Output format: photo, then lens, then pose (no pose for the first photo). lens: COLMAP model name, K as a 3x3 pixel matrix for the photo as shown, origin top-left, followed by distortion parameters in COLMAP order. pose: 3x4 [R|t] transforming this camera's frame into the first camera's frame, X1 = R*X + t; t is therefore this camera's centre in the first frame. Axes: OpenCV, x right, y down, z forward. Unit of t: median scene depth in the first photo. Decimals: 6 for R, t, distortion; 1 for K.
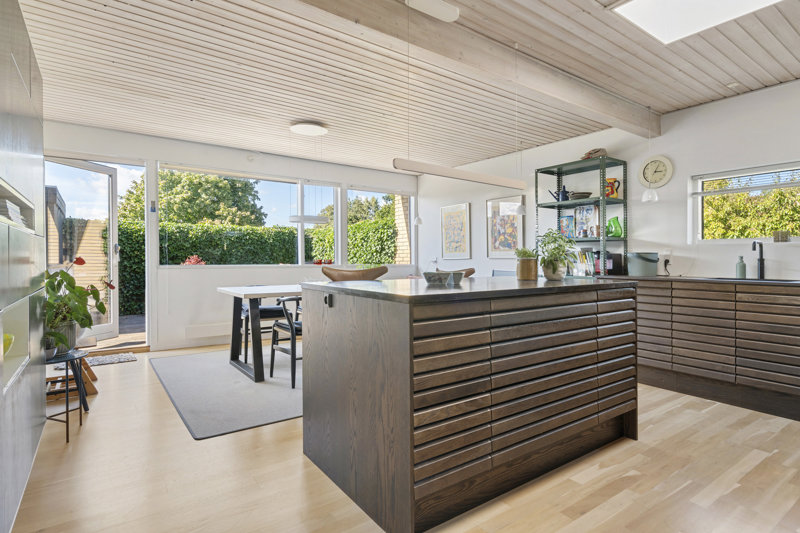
lens RADIAL K [[422.2, 0, 402.0], [0, 422.2, 262.6], [0, 0, 1]] dist [0.003306, 0.000574]
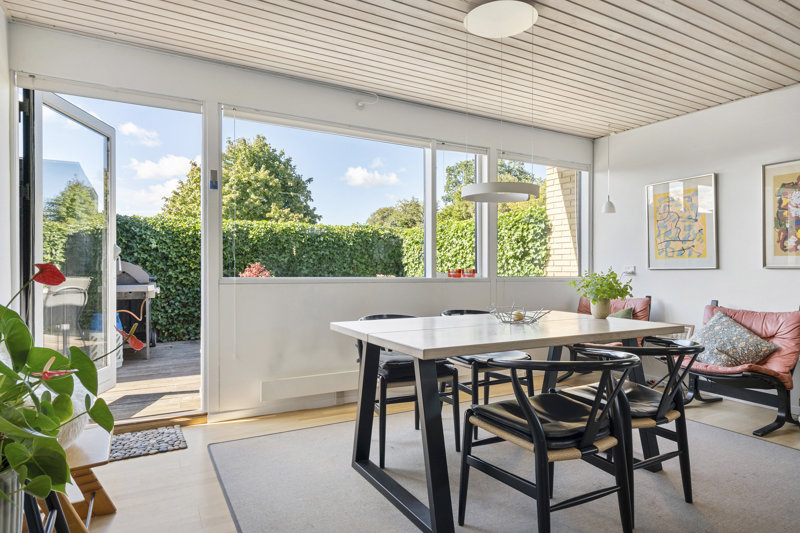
lens RADIAL K [[469.4, 0, 398.9], [0, 469.4, 267.7], [0, 0, 1]] dist [0.001931, -0.000088]
pose [[0.992012, 0.002589, -0.126117, -0.136624], [-0.003717, 0.999955, -0.008713, -0.002309], [0.126089, 0.009112, 0.991977, 0.209585]]
